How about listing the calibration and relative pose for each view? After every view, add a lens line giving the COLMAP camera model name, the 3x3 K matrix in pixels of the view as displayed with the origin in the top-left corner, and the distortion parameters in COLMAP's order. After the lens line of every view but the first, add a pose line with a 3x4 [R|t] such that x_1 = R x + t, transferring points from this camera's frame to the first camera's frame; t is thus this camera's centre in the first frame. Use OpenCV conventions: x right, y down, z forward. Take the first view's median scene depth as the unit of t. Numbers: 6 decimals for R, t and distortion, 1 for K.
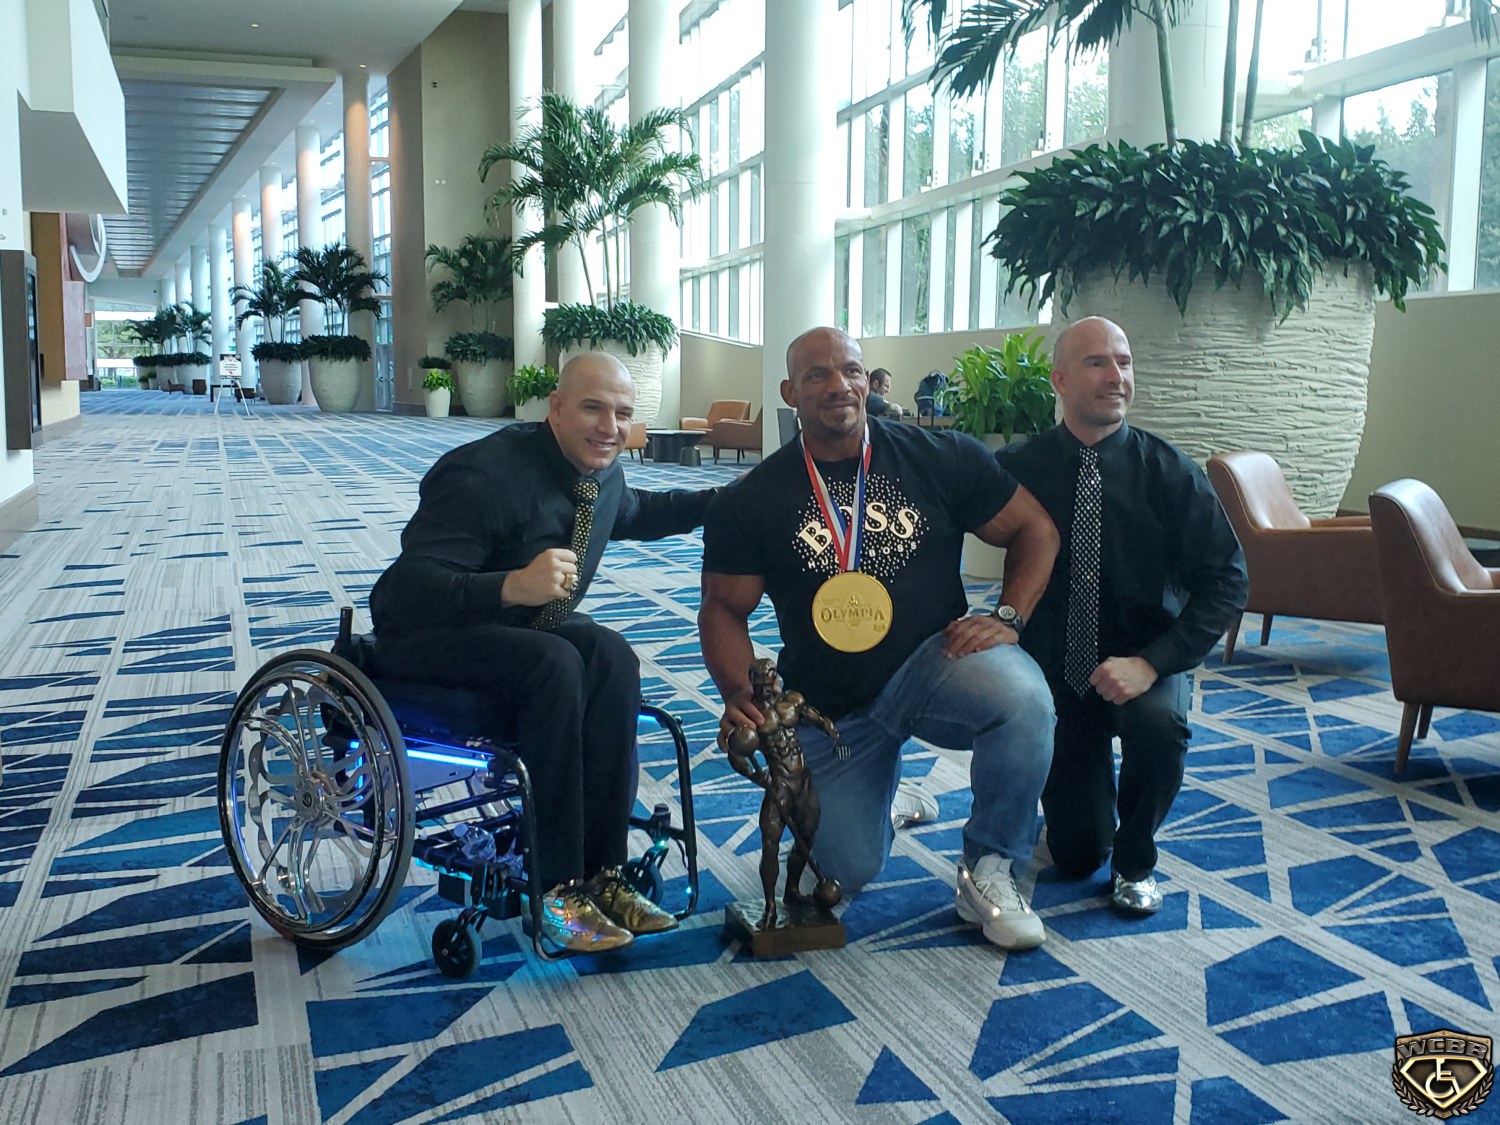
lens RADIAL K [[1578.0, 0, 750.0], [0, 1578.0, 562.5], [0, 0, 1]] dist [0.139634, -0.364019]
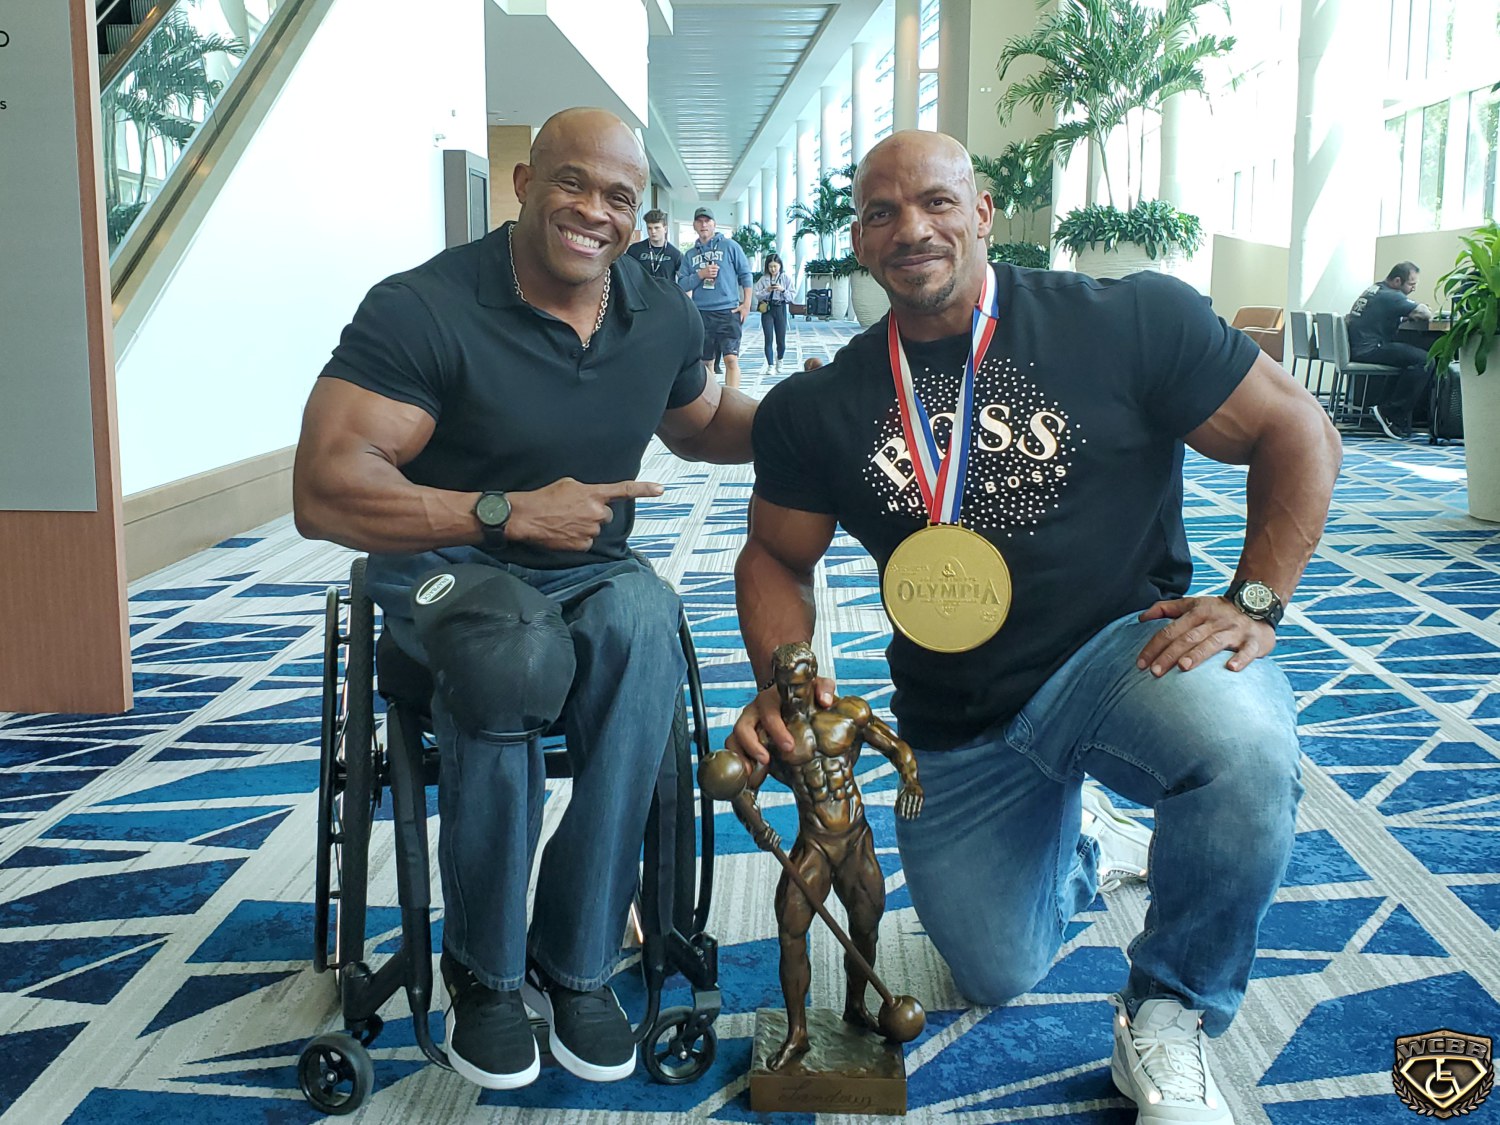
lens RADIAL K [[1585.9, 0, 732.5], [0, 1585.9, 539.7], [0, 0, 1]] dist [0.128413, -0.338070]
pose [[0.940671, 0.046645, -0.336100, 0.155985], [-0.033537, 0.998437, 0.044704, -0.007468], [0.337660, -0.030780, 0.940765, 0.306821]]
